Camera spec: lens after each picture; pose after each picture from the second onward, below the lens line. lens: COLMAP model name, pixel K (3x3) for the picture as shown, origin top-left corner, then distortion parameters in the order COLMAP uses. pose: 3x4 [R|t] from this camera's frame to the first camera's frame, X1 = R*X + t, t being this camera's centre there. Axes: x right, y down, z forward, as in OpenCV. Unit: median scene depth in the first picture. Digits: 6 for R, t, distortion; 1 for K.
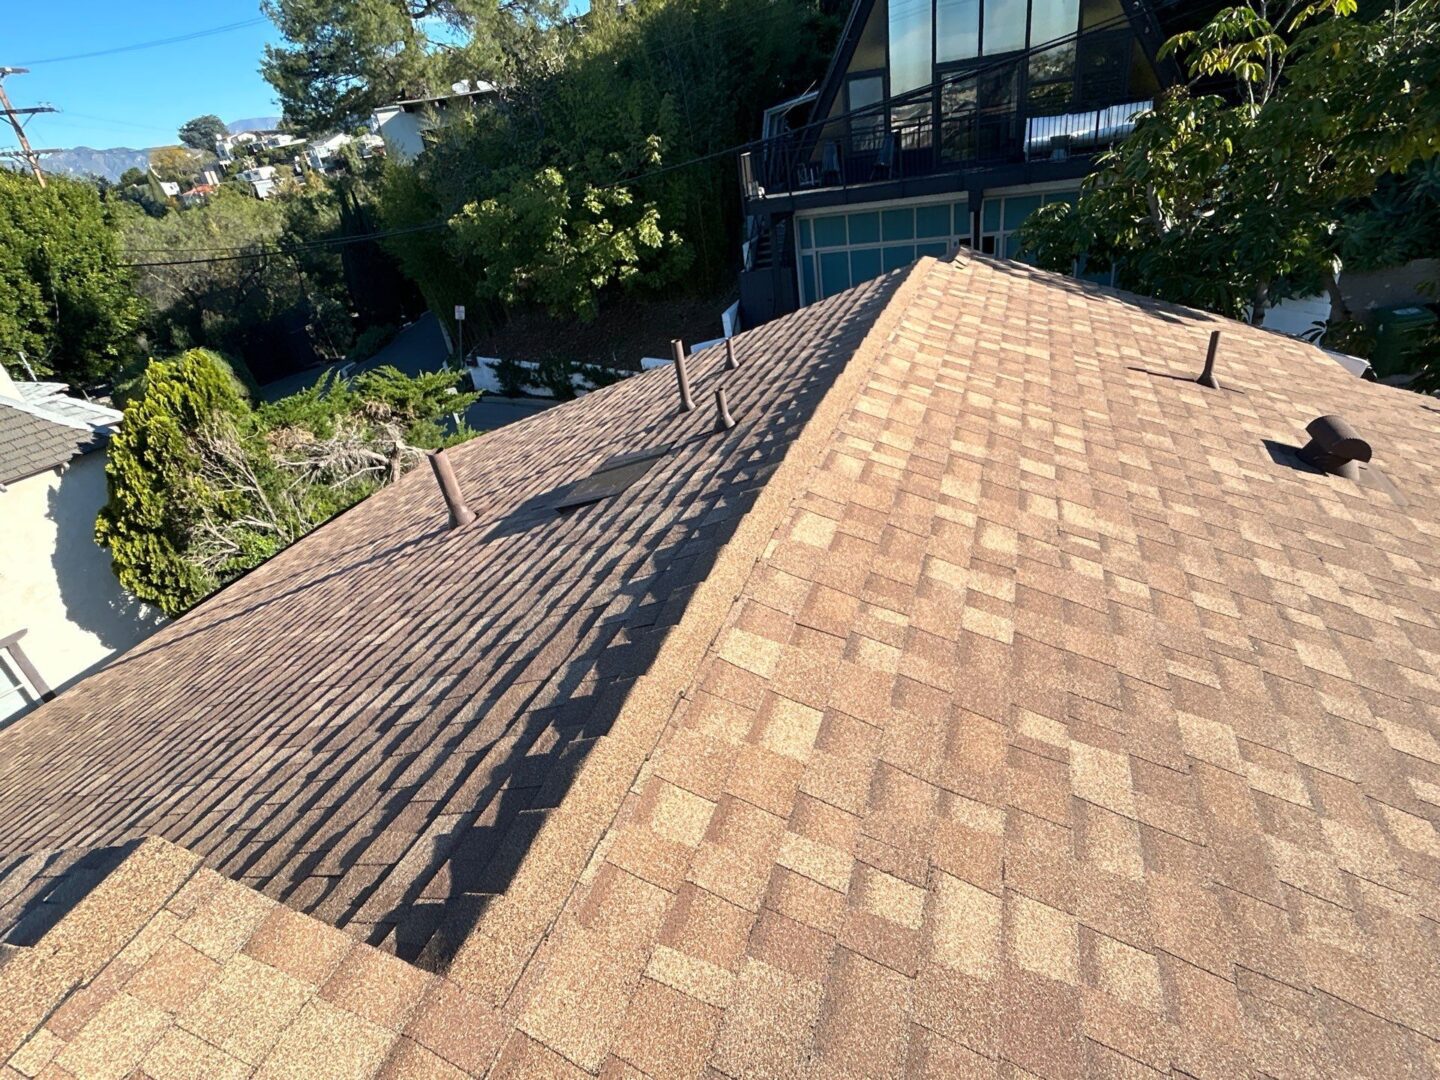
lens RADIAL K [[764.8, 0, 720.0], [0, 764.8, 540.0], [0, 0, 1]] dist [-0.001367, 0.001019]
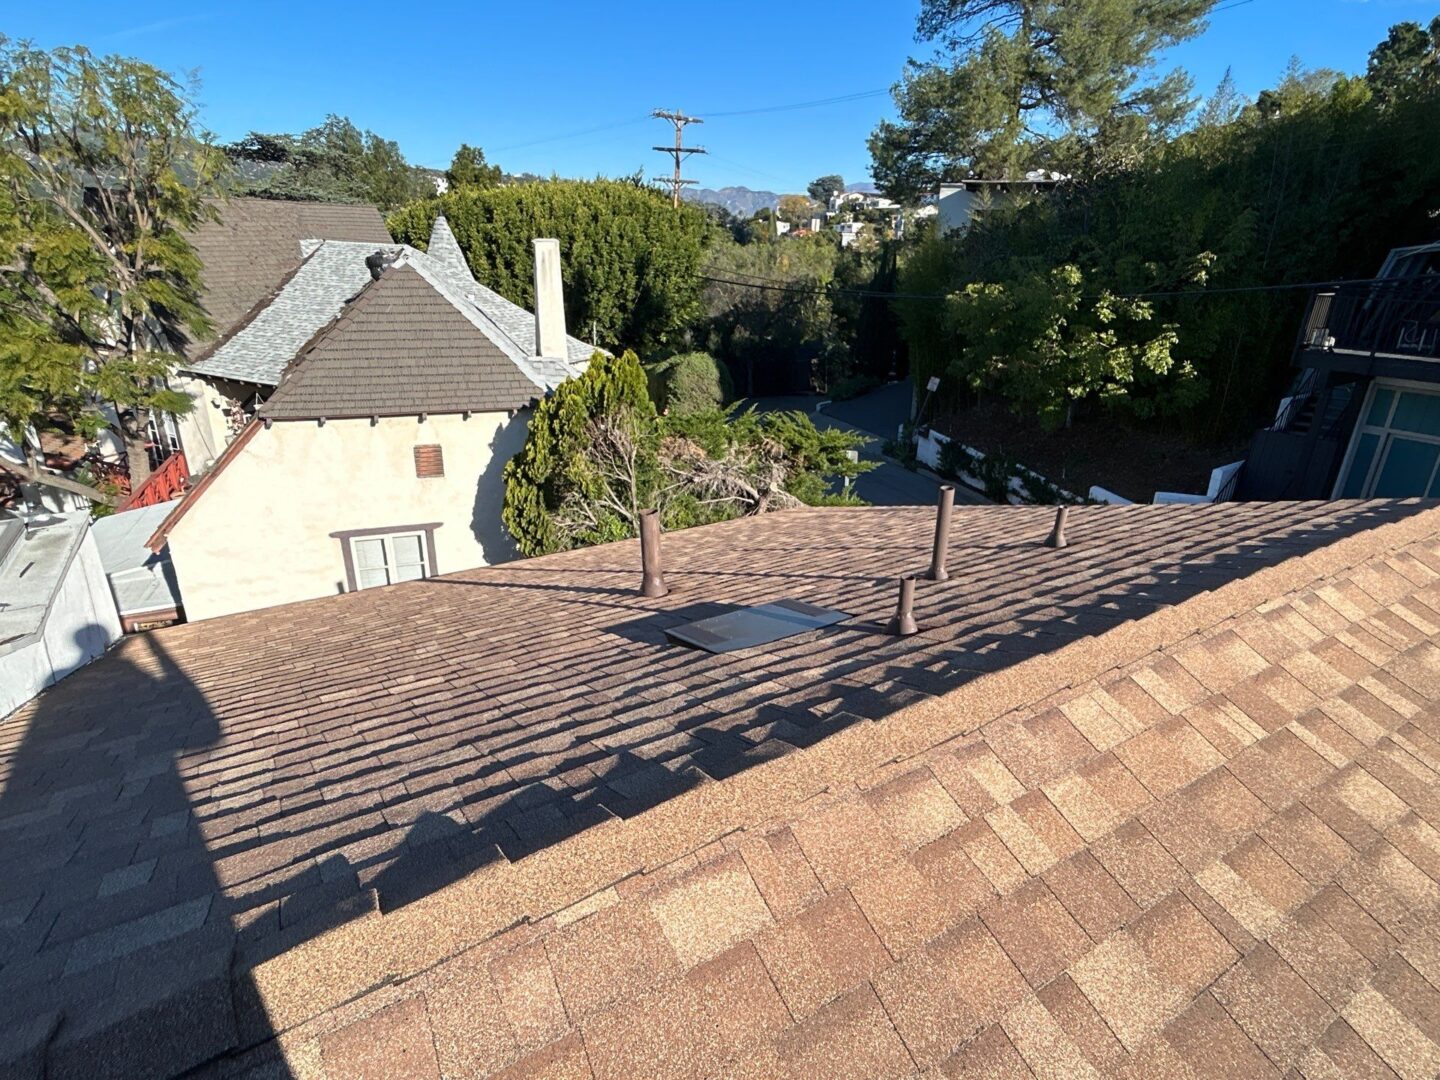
lens RADIAL K [[764.8, 0, 720.0], [0, 764.8, 540.0], [0, 0, 1]] dist [-0.001367, 0.001019]
pose [[0.774940, 0.367595, -0.514142, 0.068782], [-0.412034, 0.910672, 0.030064, -0.059801], [0.479266, 0.188546, 0.857178, 0.110993]]
